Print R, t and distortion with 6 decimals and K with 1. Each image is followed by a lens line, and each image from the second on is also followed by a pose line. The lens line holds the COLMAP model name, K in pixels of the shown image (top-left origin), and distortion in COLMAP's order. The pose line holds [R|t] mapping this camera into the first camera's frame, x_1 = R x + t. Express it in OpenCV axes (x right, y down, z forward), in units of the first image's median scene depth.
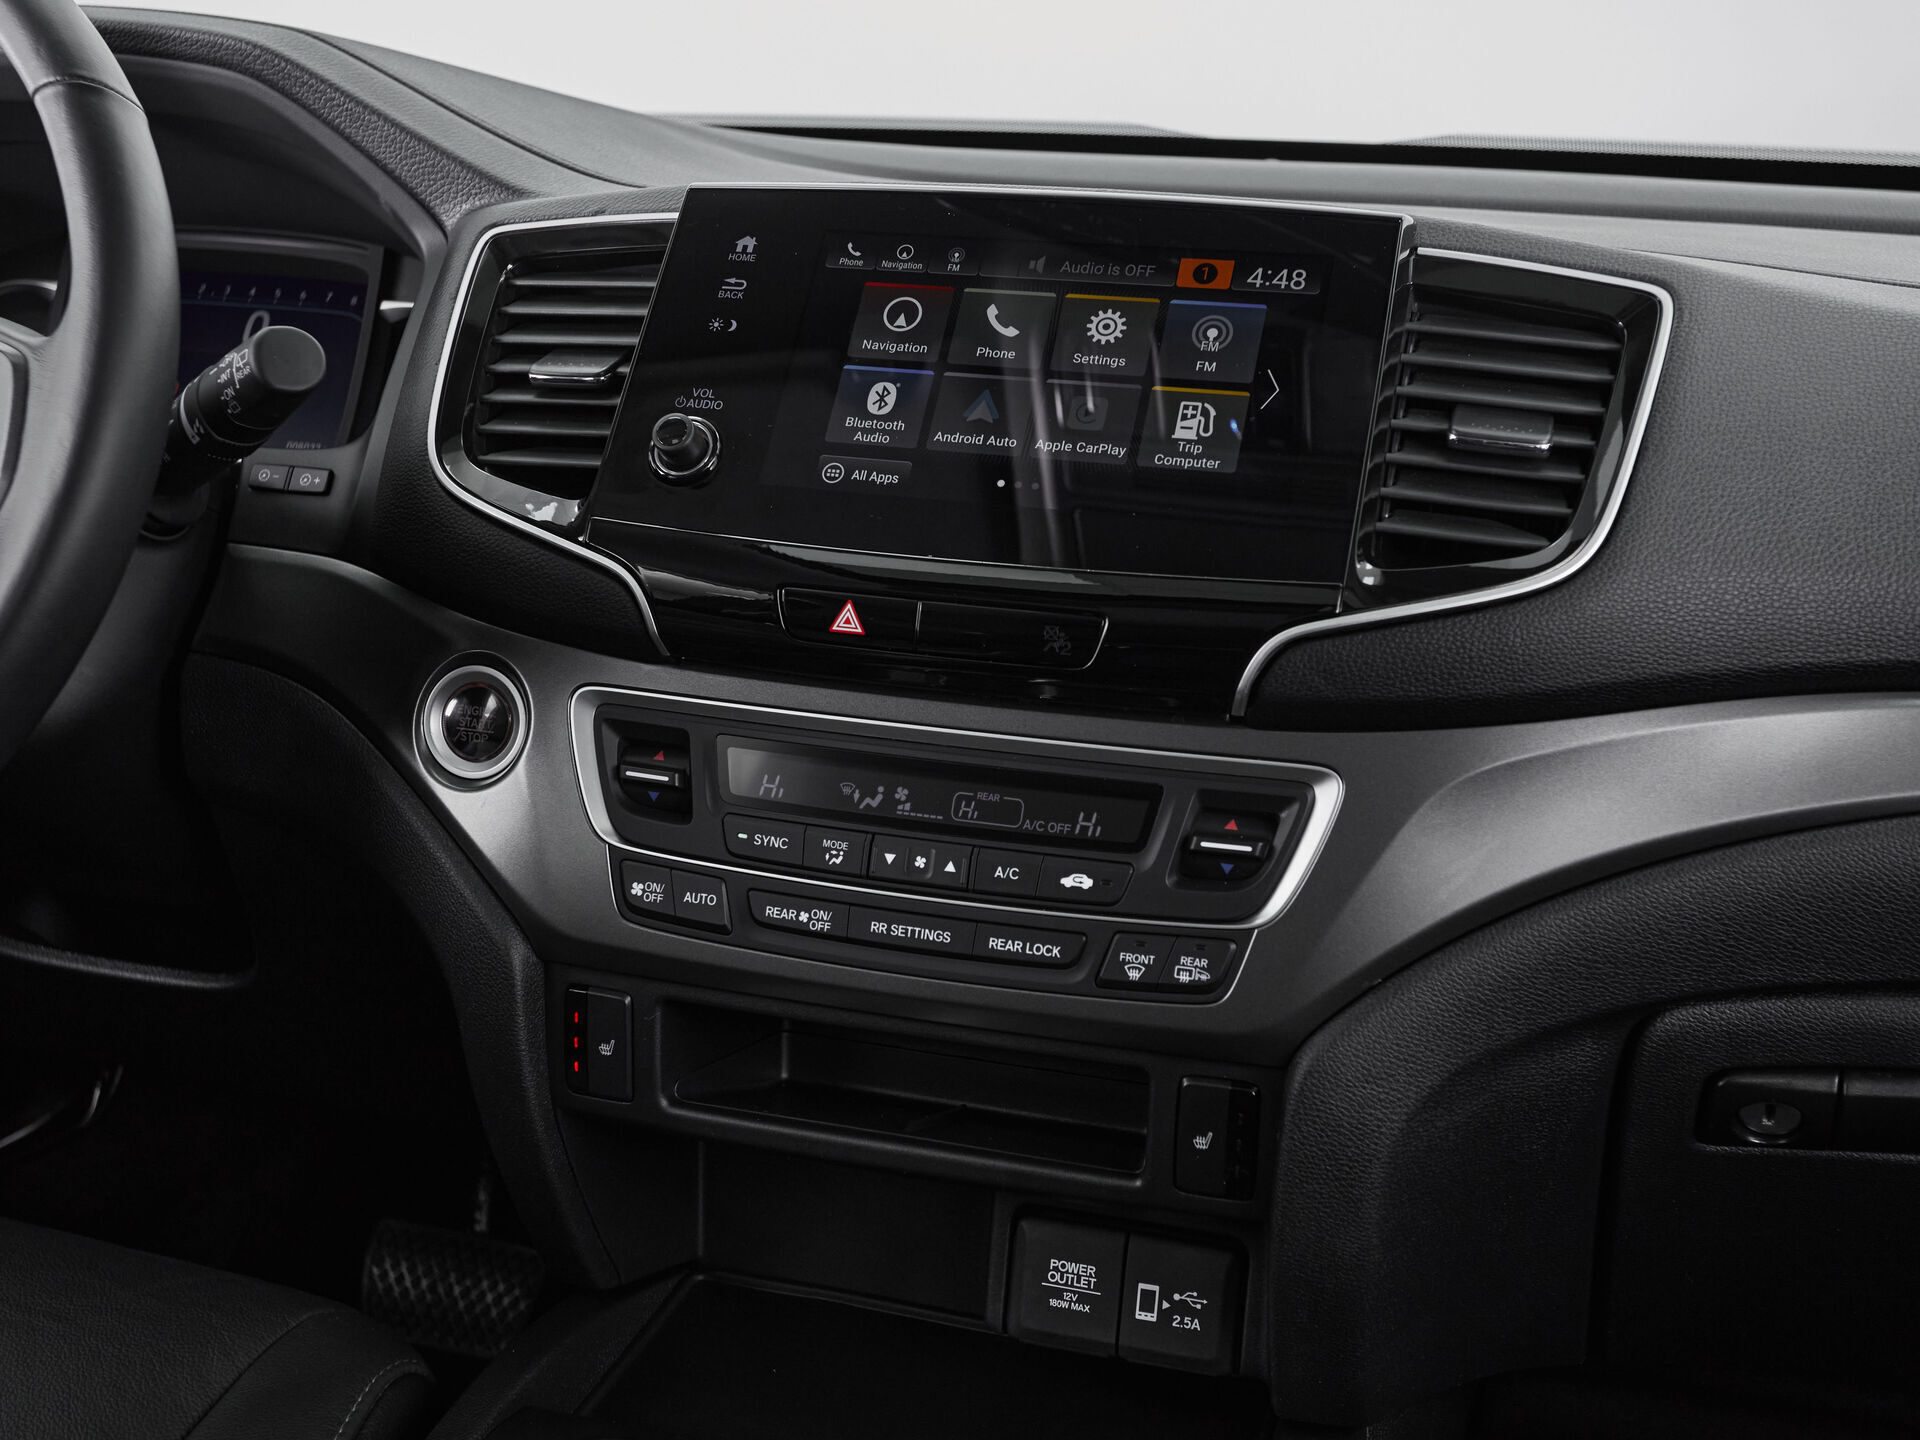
lens RADIAL K [[2393.2, 0, 944.1], [0, 2393.2, 705.8], [0, 0, 1]] dist [0.018901, 0.000000]
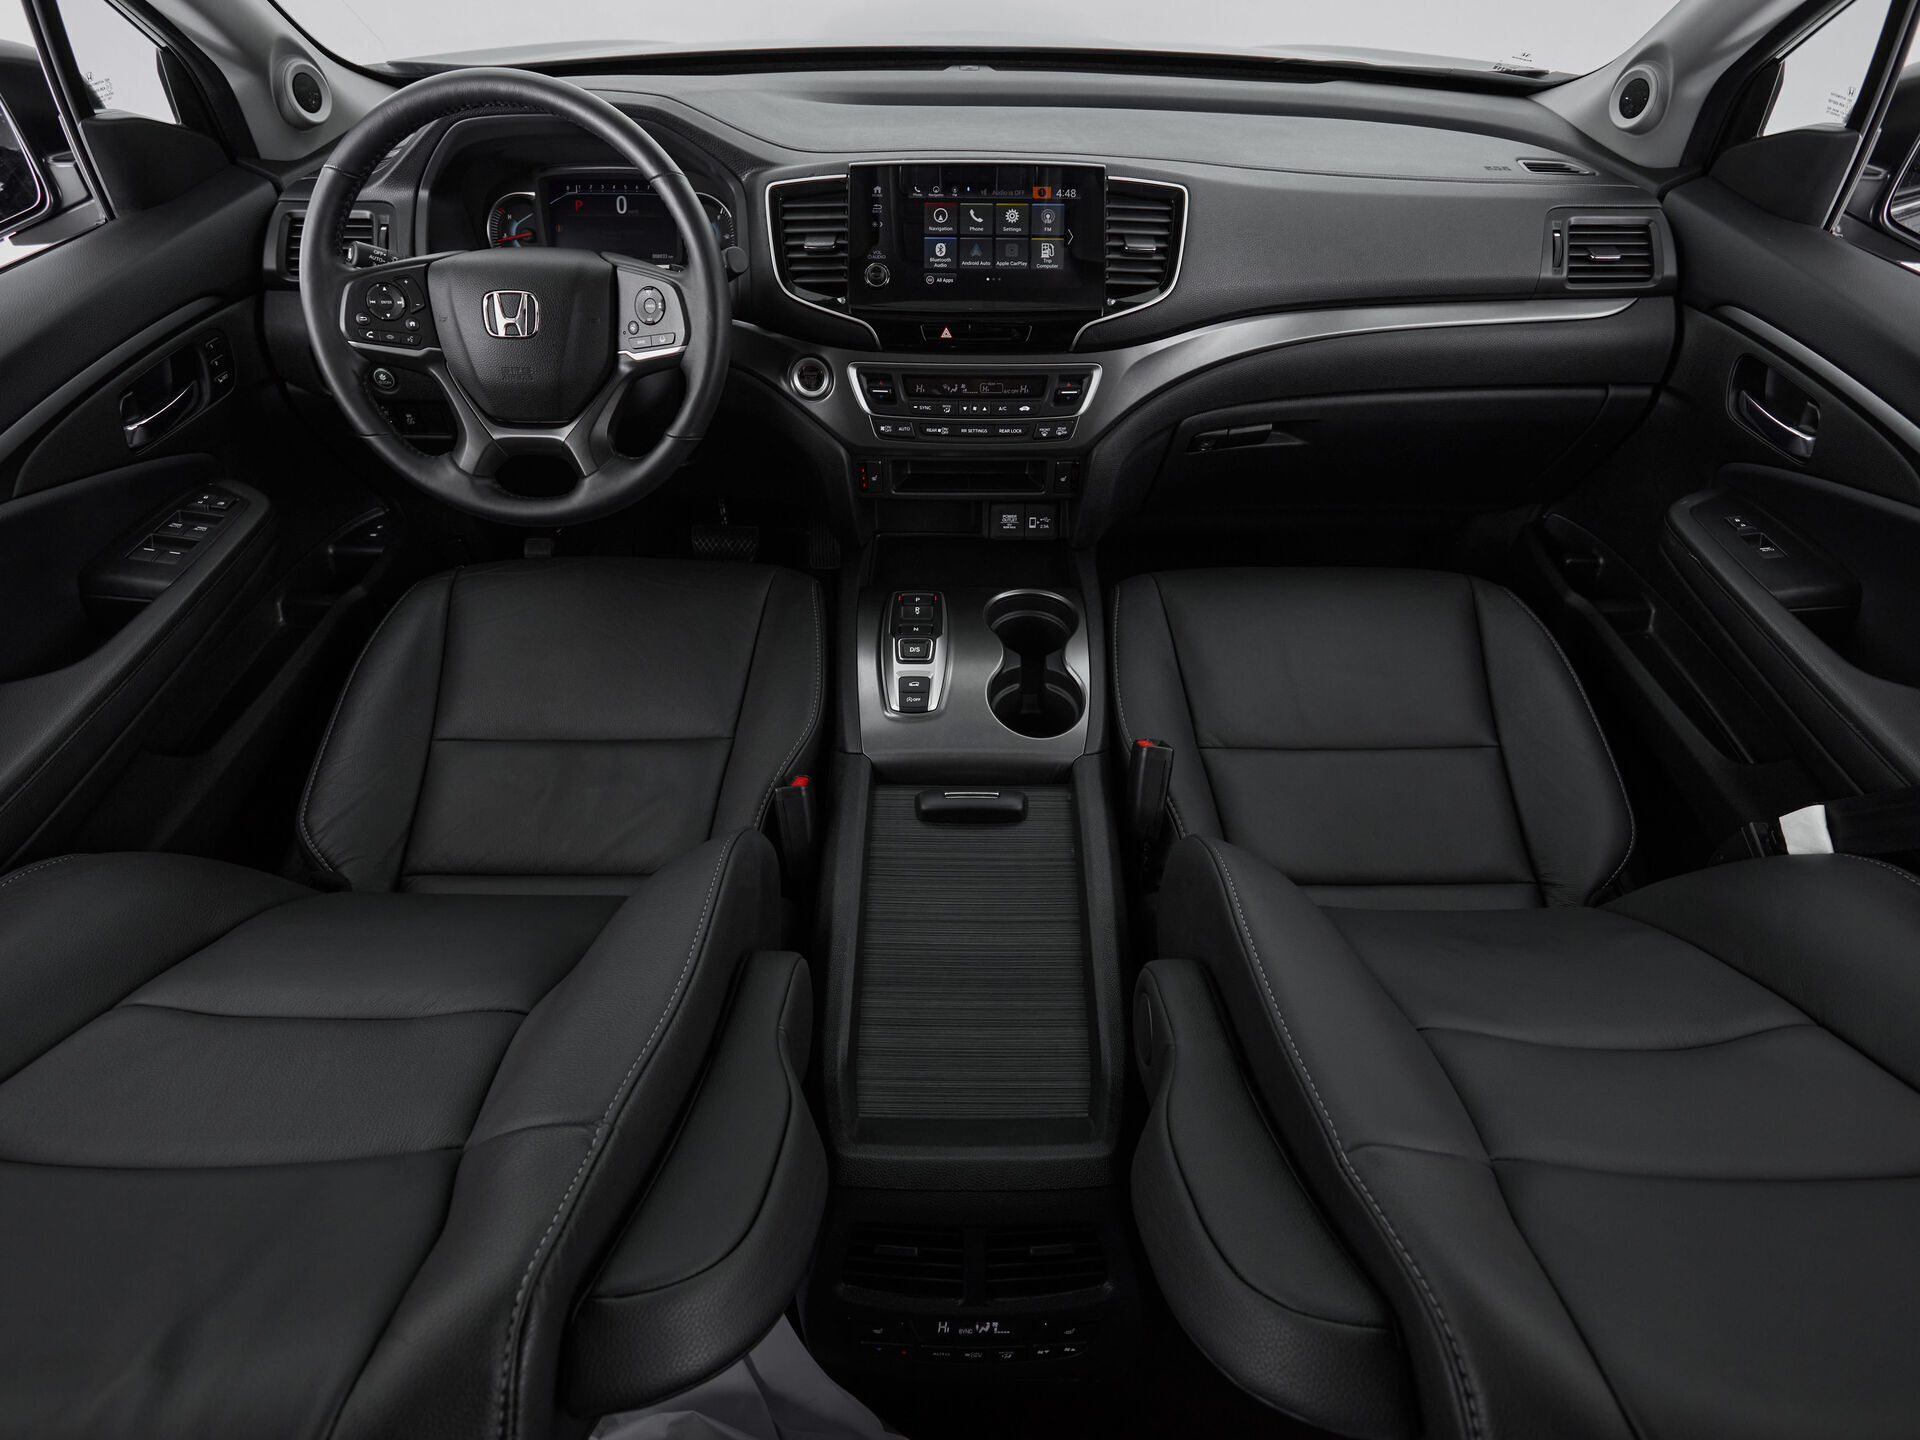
lens RADIAL K [[1007.5, 0, 959.6], [0, 1007.5, 709.4], [0, 0, 1]] dist [0.000957, -0.003211]
pose [[0.952261, -0.221056, 0.210555, -0.399939], [0.097467, 0.873747, 0.476515, -0.226965], [-0.289308, -0.433245, 0.853581, -0.331337]]
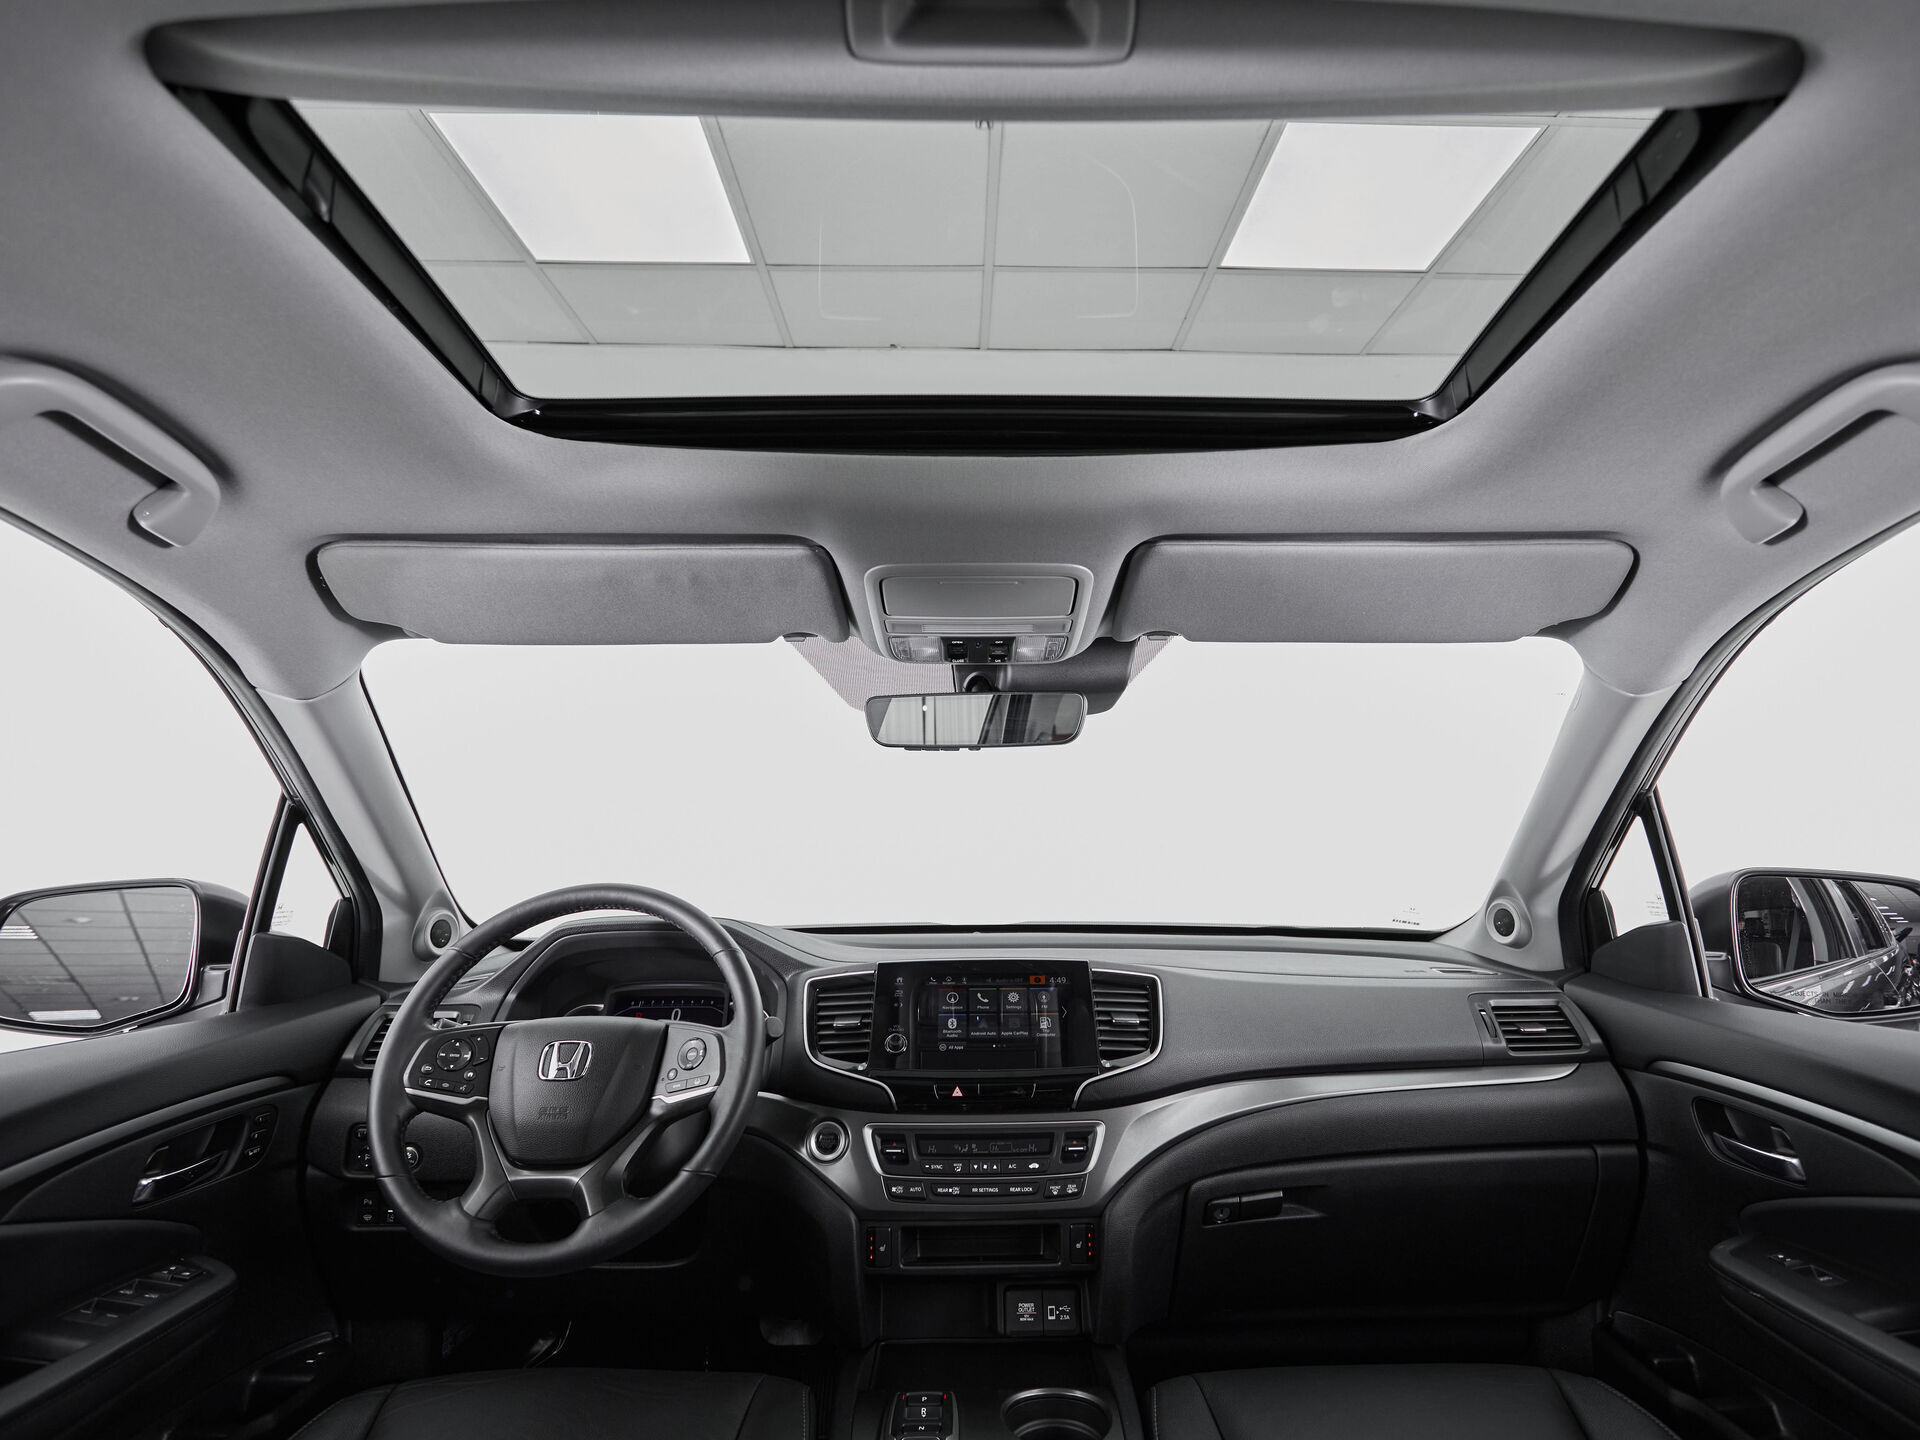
lens RADIAL K [[1007.5, 0, 985.2], [0, 1007.5, 734.9], [0, 0, 1]] dist [0.000957, -0.003211]
pose [[0.945977, 0.007028, 0.324158, -0.458040], [0.113925, 0.928813, -0.352601, 0.001823], [-0.303560, 0.370482, 0.877835, -0.438289]]
